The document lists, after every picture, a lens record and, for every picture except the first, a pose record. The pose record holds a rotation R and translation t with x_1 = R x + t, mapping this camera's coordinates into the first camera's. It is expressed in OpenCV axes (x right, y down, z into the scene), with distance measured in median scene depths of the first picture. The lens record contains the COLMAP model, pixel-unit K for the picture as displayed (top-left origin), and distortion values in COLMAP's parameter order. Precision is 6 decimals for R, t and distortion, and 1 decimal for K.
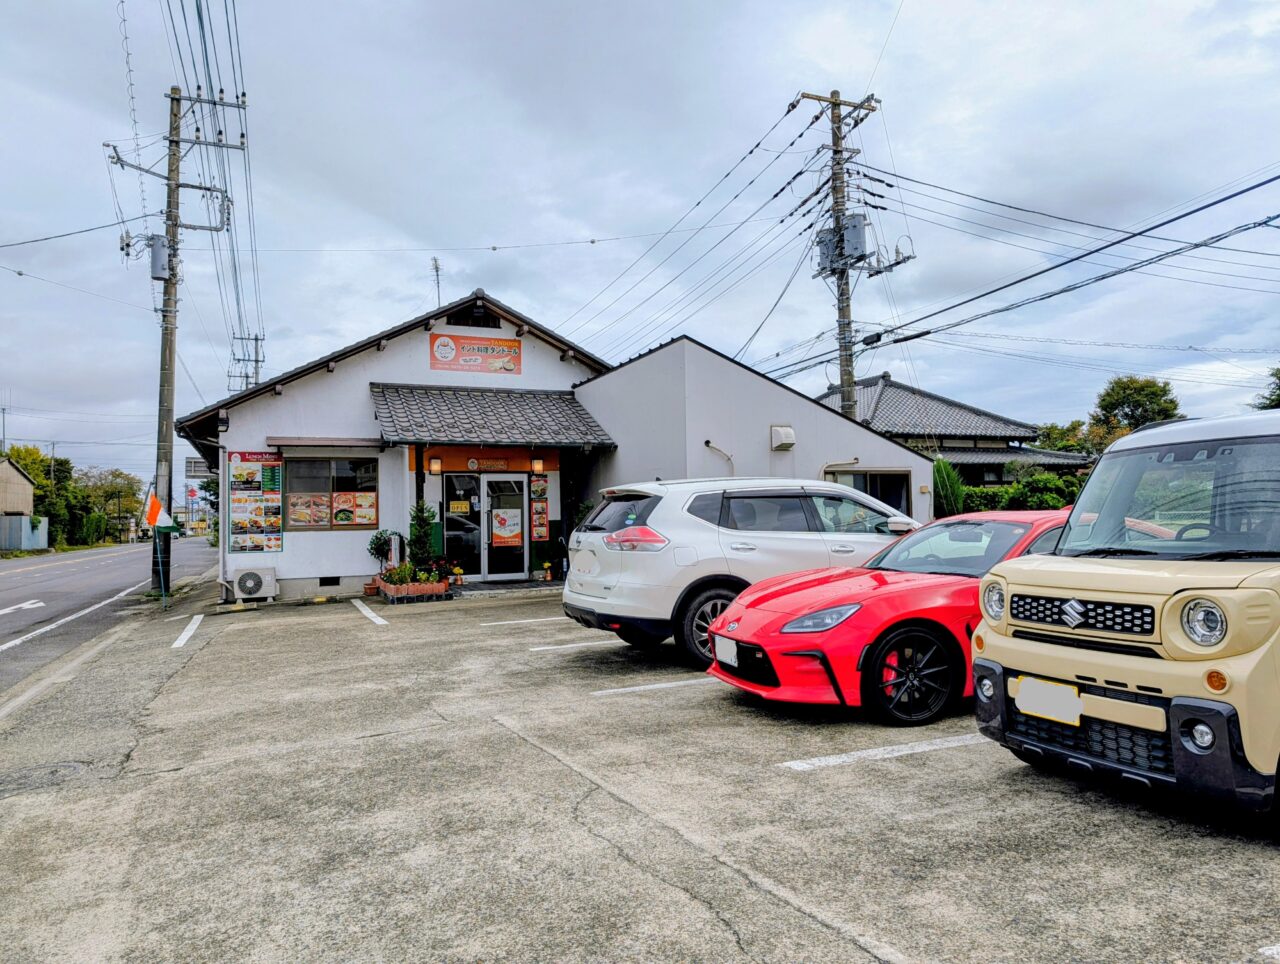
lens RADIAL K [[877.2, 0, 651.5], [0, 877.2, 501.9], [0, 0, 1]] dist [0.014407, 0.011688]
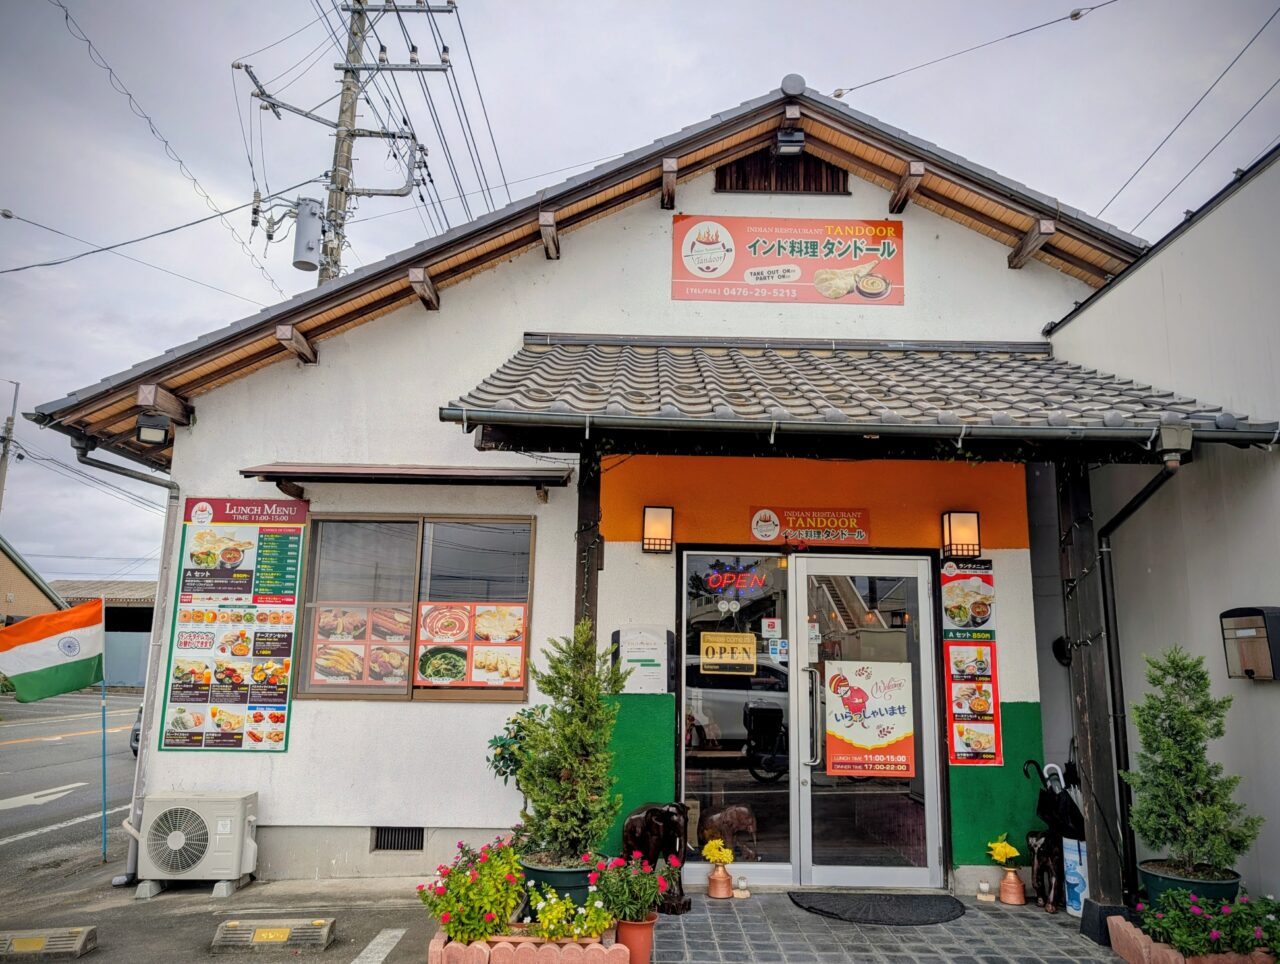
lens RADIAL K [[877.2, 0, 651.5], [0, 877.2, 501.9], [0, 0, 1]] dist [0.014407, 0.011688]
pose [[0.920094, -0.032729, -0.390328, -0.110255], [-0.030195, 0.987611, -0.153988, 0.002213], [0.390532, 0.153470, 0.907707, 0.666098]]
